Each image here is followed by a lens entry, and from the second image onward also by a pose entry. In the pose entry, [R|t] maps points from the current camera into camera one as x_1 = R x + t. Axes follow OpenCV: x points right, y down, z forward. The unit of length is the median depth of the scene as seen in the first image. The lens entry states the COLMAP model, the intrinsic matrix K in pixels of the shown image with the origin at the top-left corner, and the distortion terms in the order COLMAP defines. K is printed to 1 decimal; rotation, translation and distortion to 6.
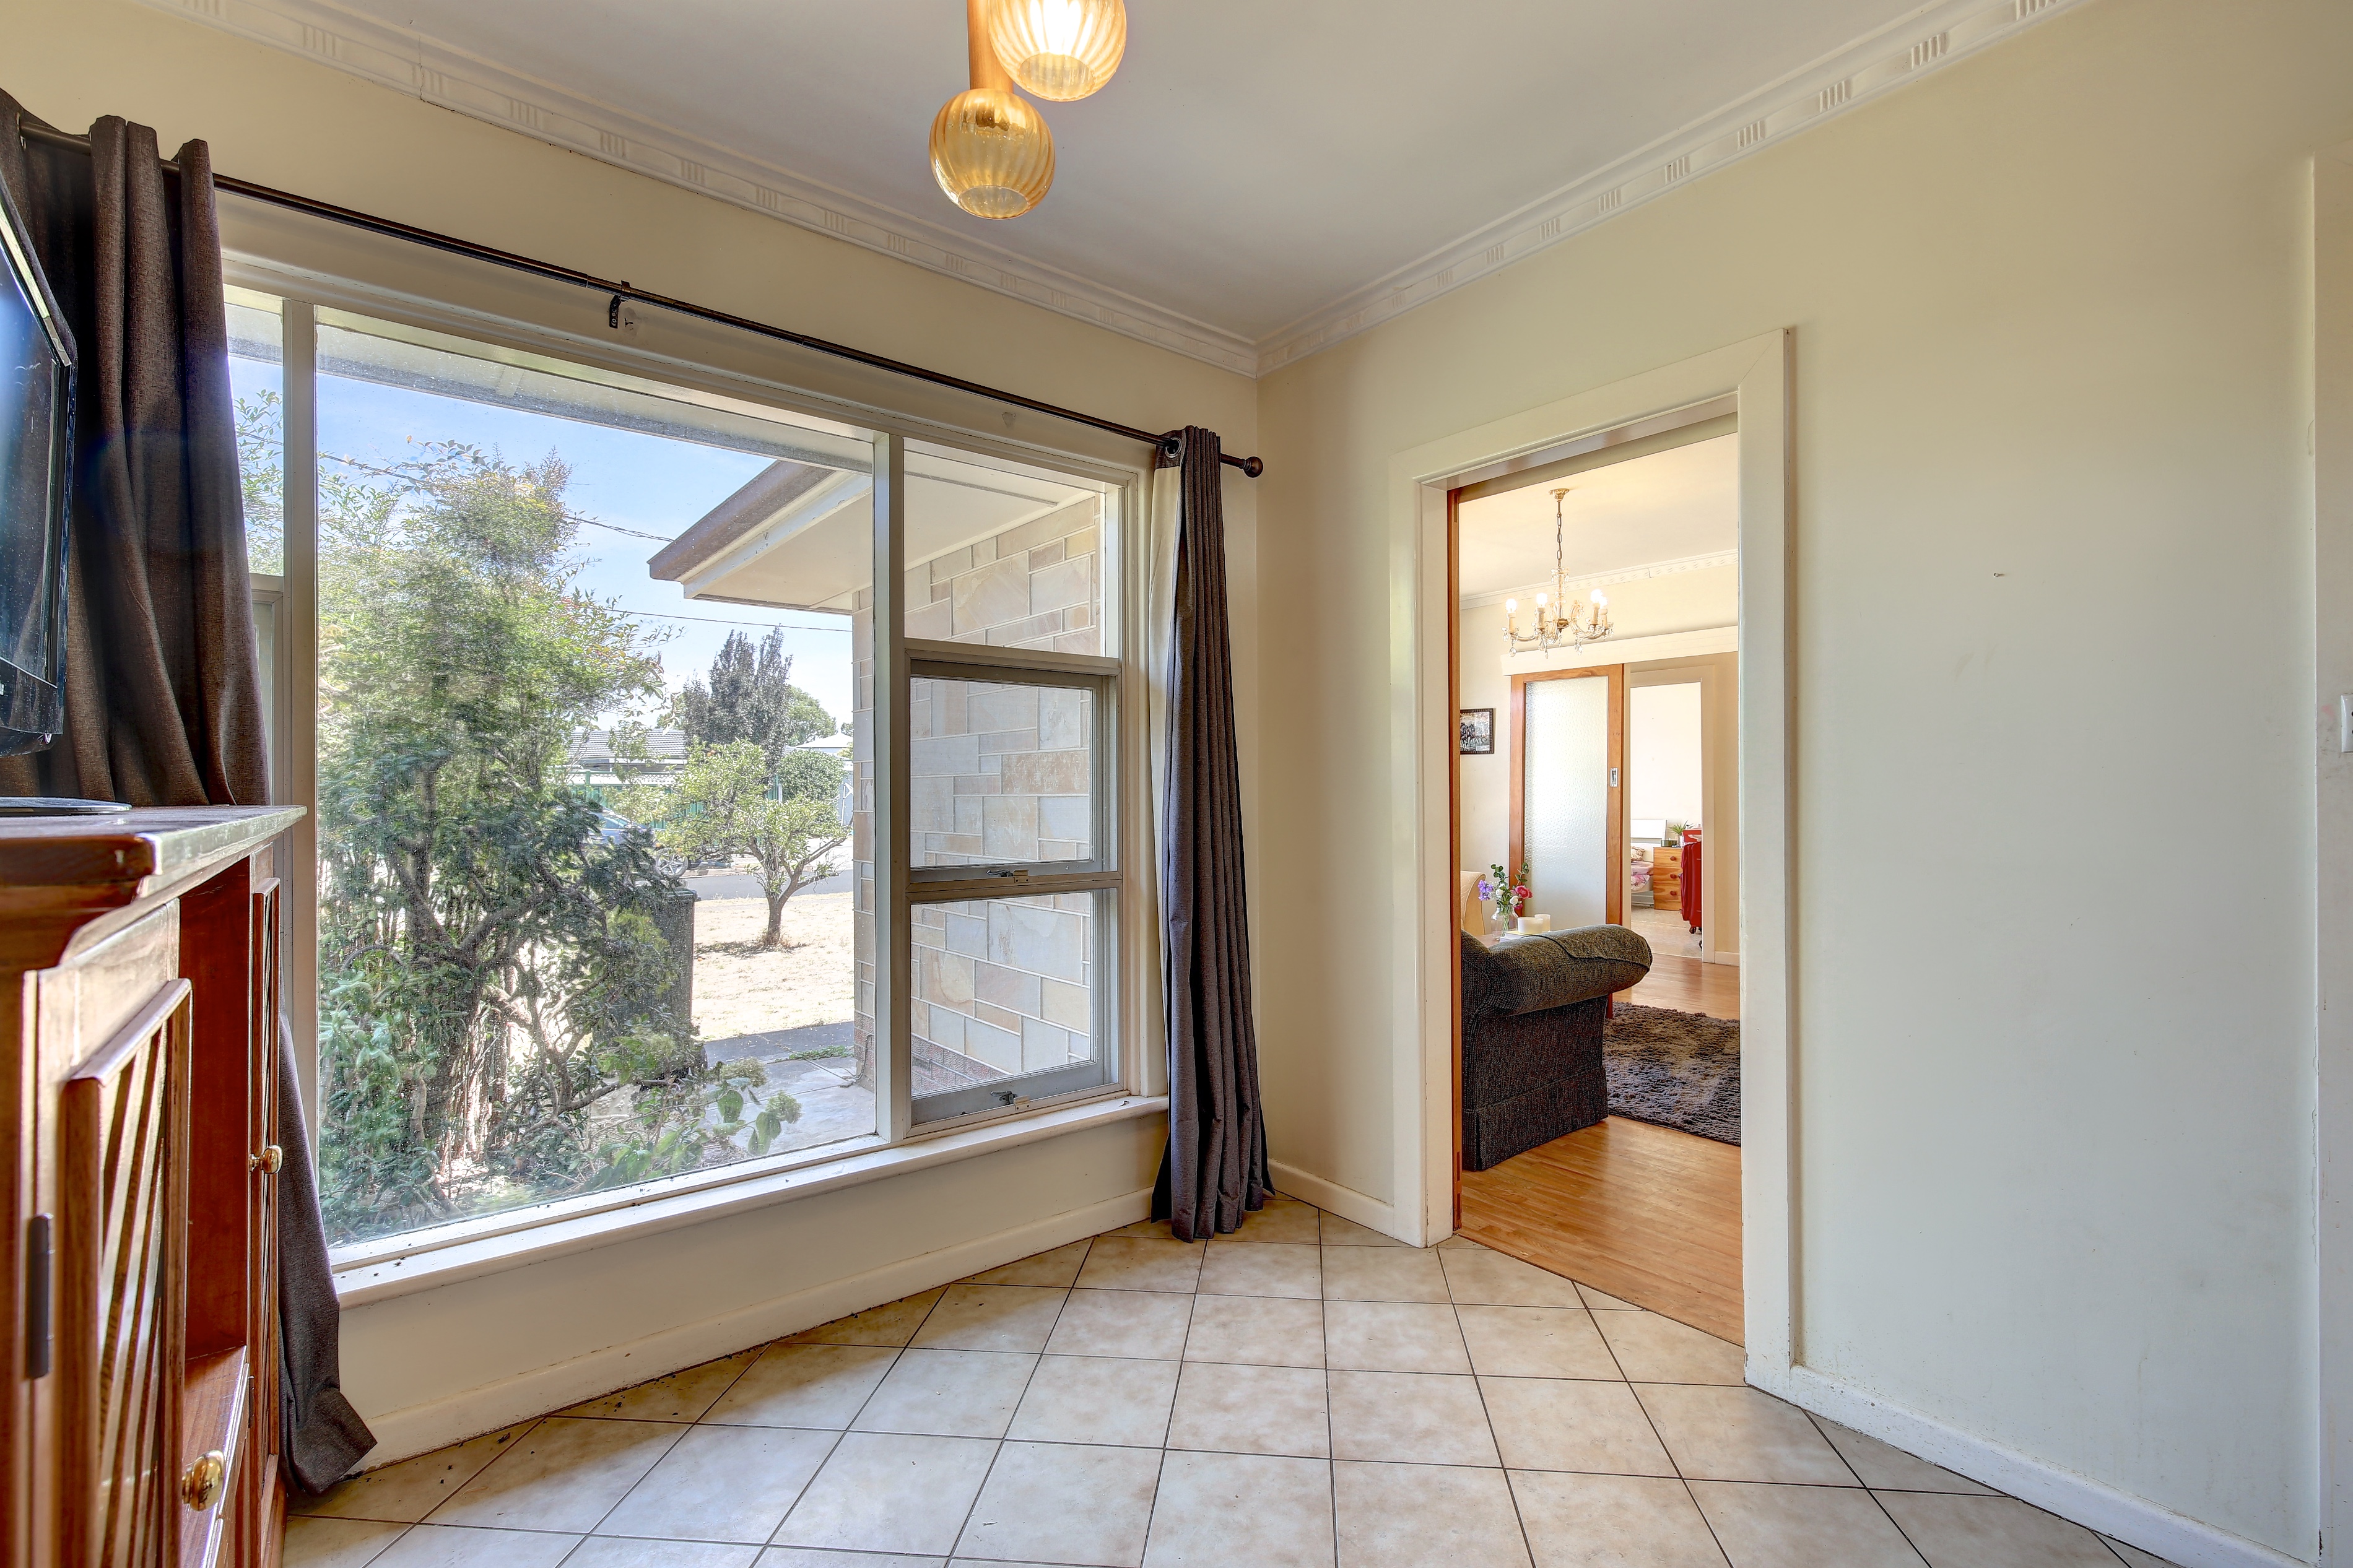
lens RADIAL K [[1083.8, 0, 1225.1], [0, 1083.8, 780.6], [0, 0, 1]] dist [-0.000306, 0.000863]
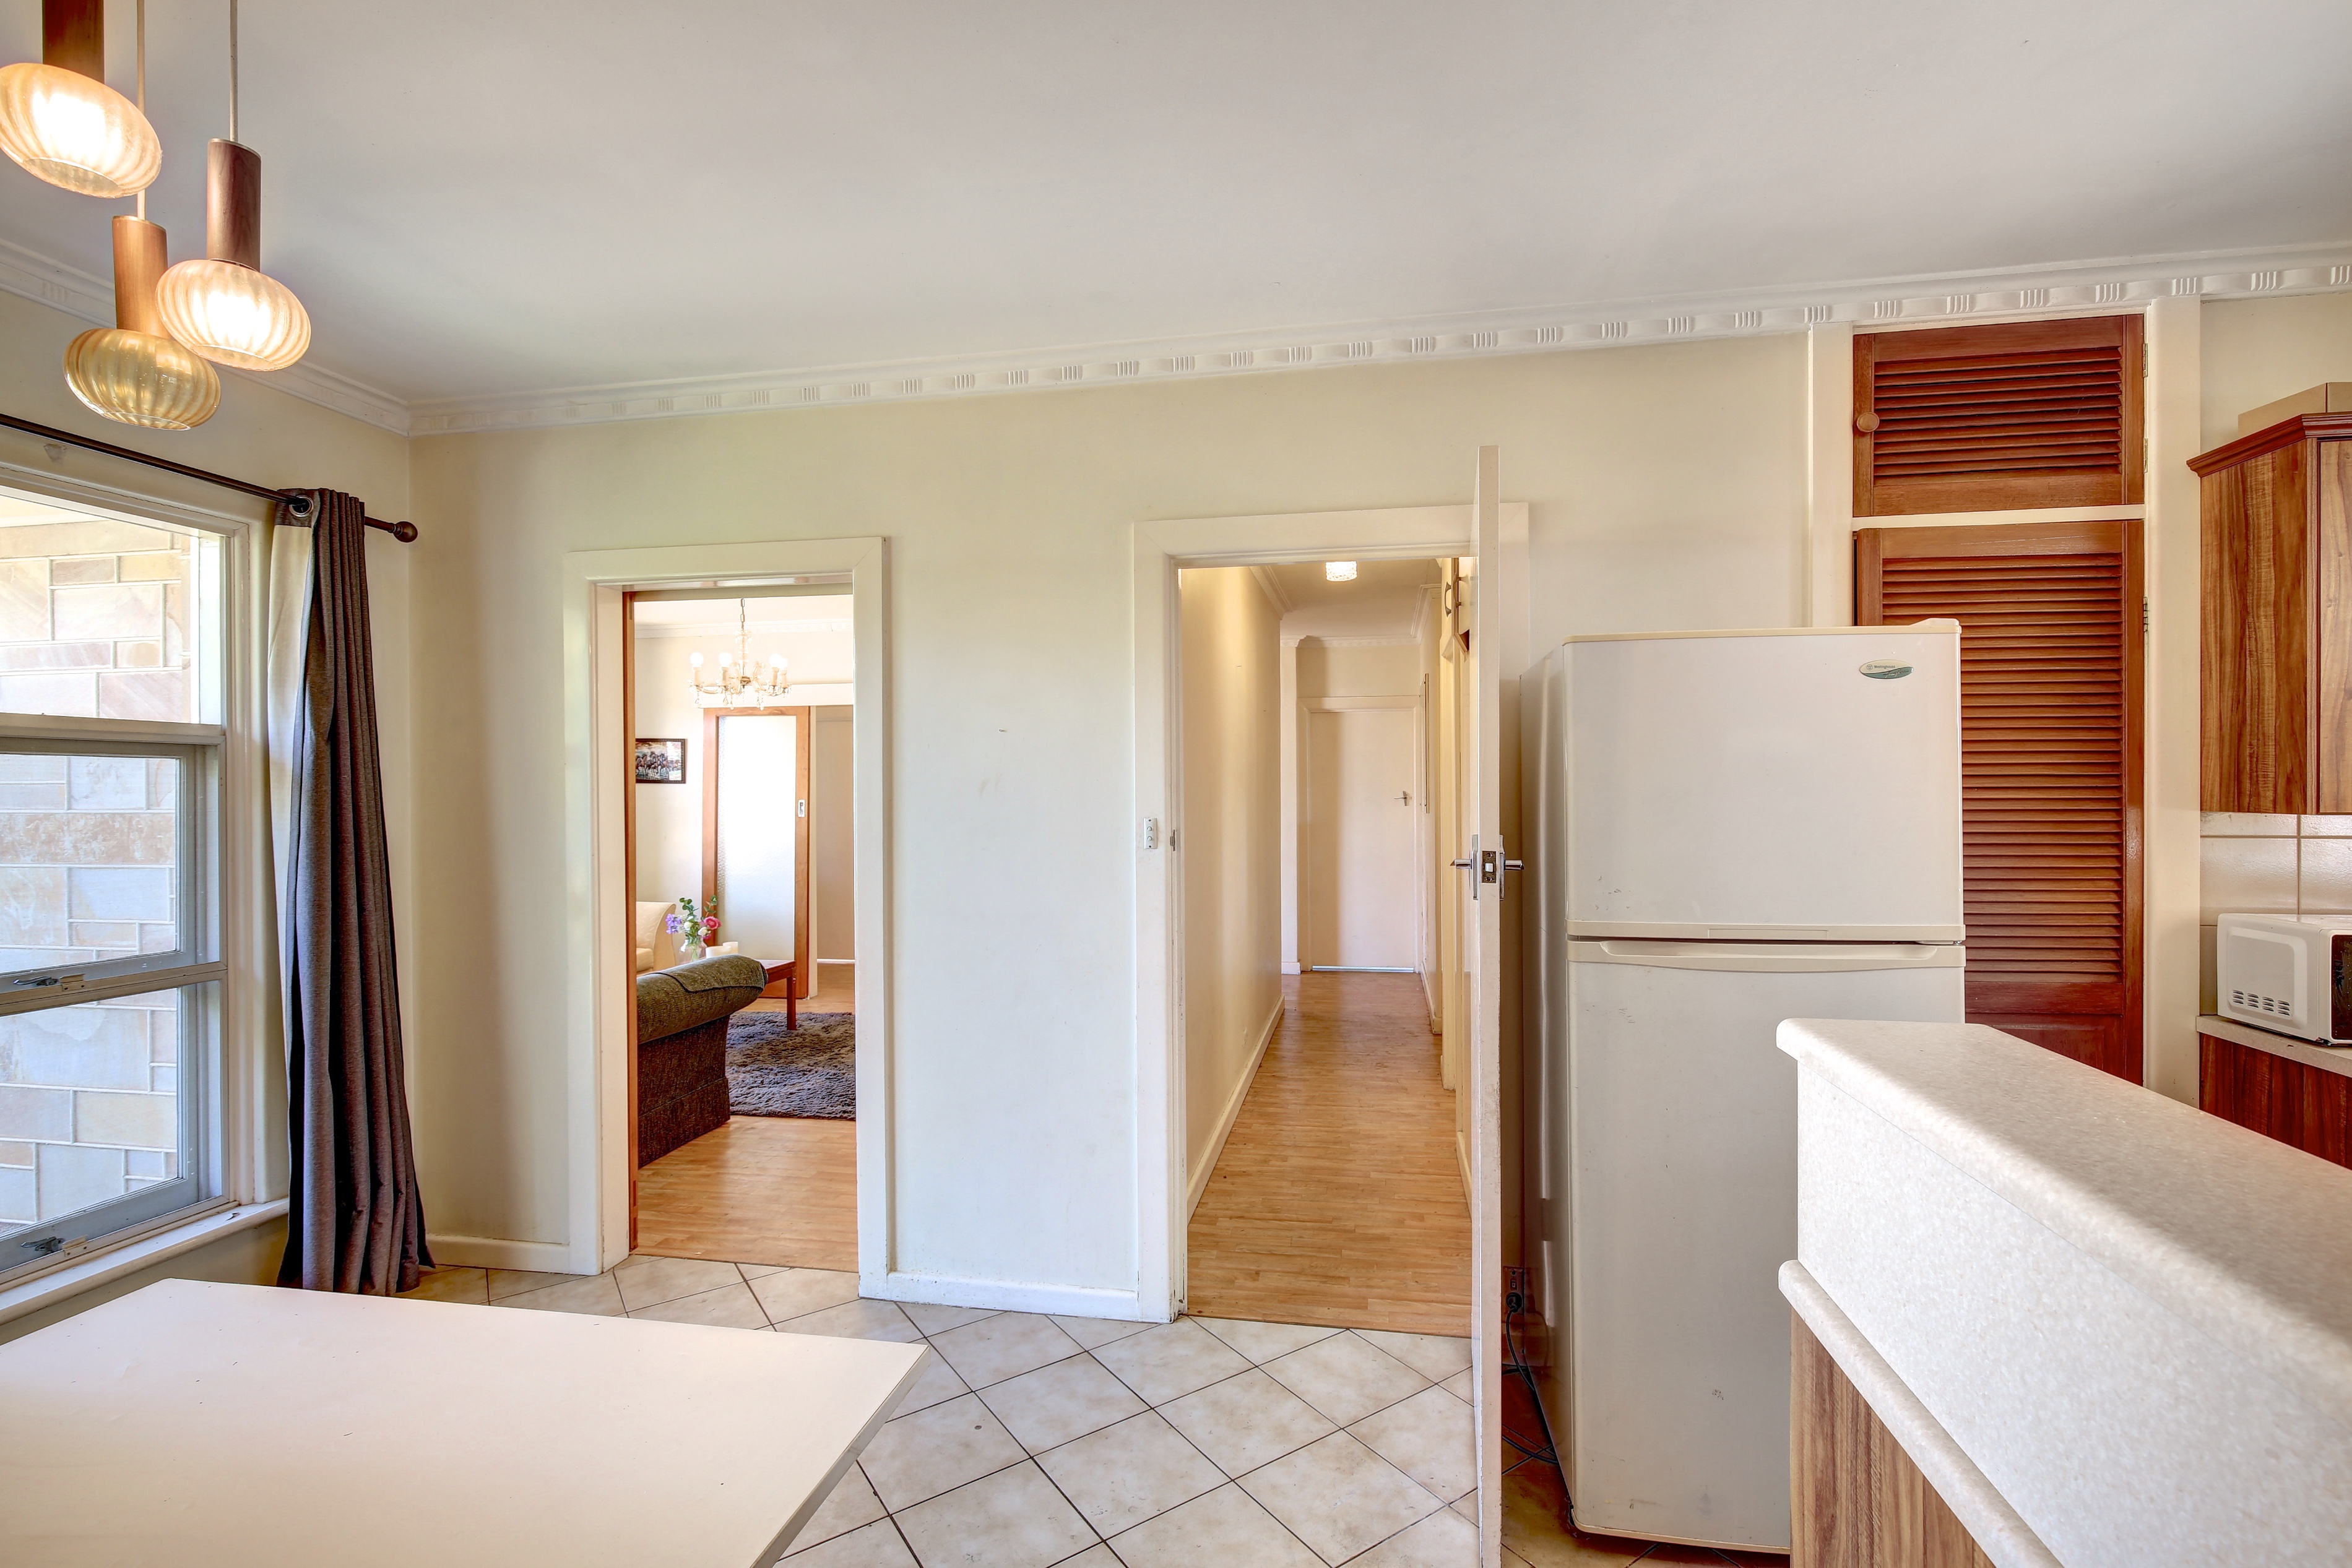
lens RADIAL K [[1083.3, 0, 1203.7], [0, 1083.3, 761.5], [0, 0, 1]] dist [-0.000306, 0.000863]
pose [[0.779300, -0.000388, 0.626651, -0.026360], [0.008447, 0.999915, -0.009885, -0.068035], [-0.626595, 0.012996, 0.779237, -0.225079]]
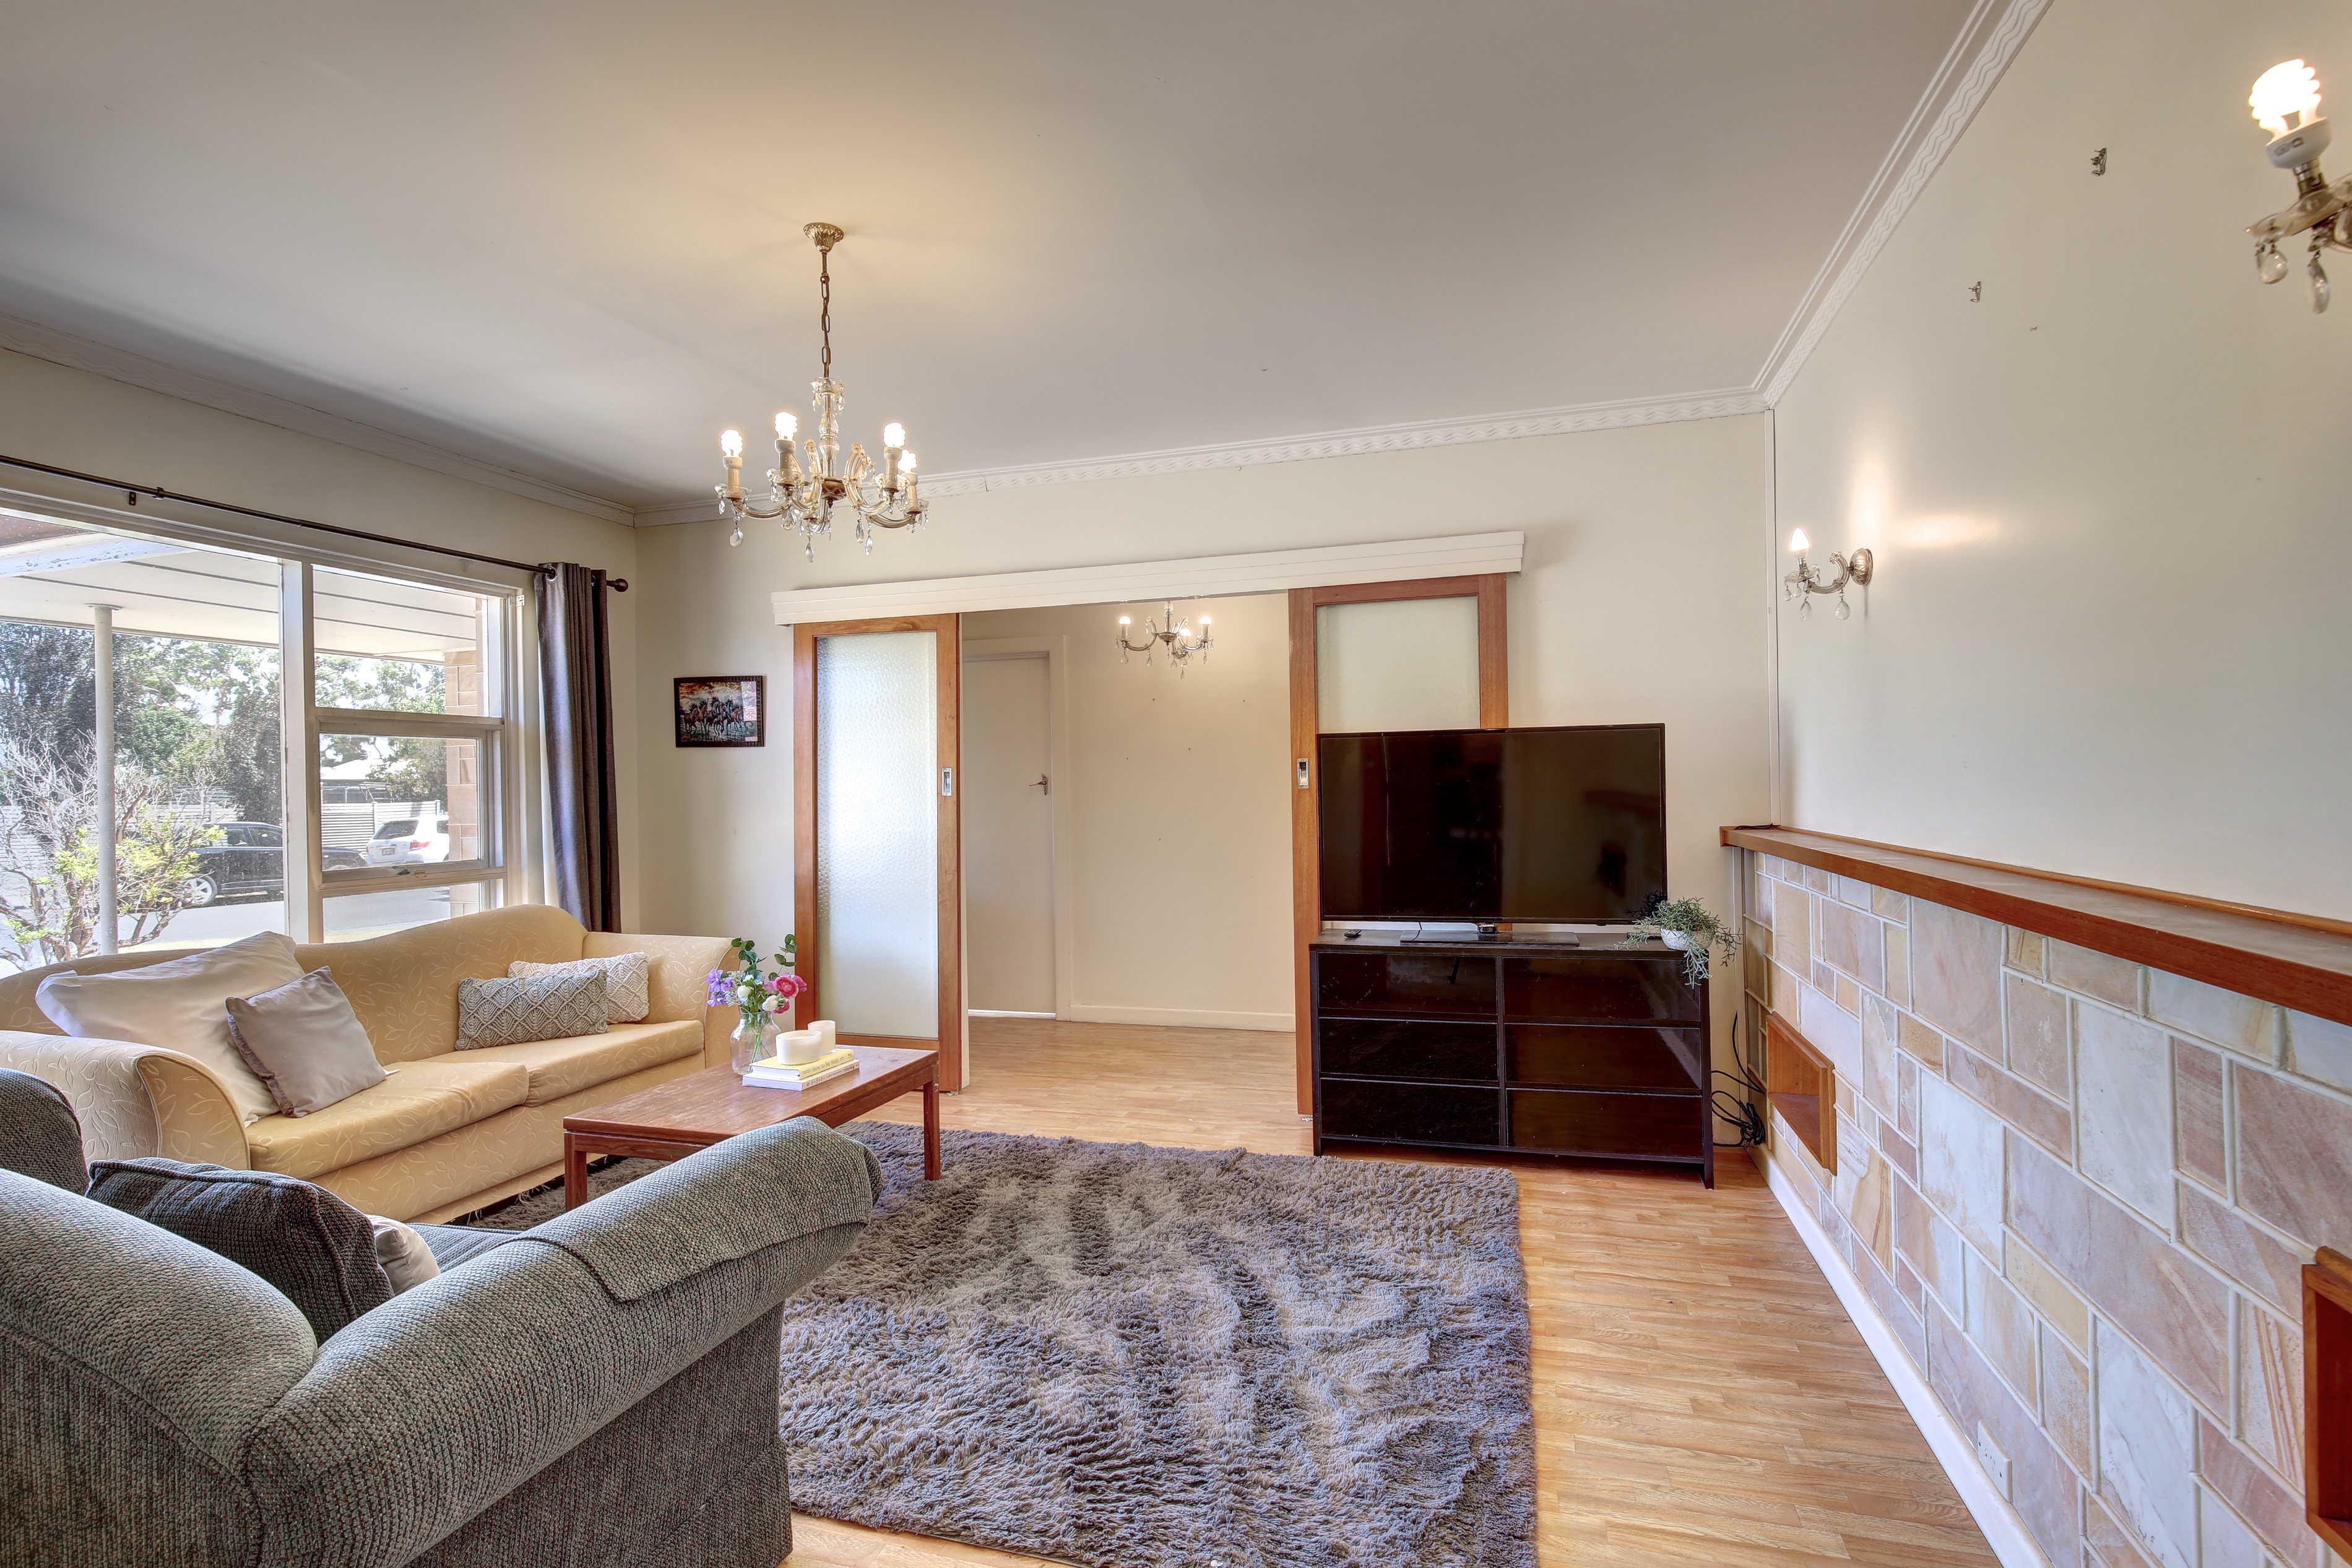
lens RADIAL K [[1083.3, 0, 1210.8], [0, 1083.3, 785.9], [0, 0, 1]] dist [-0.000306, 0.000863]
pose [[0.842229, -0.013282, 0.538956, 0.261404], [0.011868, 0.999911, 0.006096, -0.005787], [-0.538989, 0.001263, 0.842312, 0.670215]]
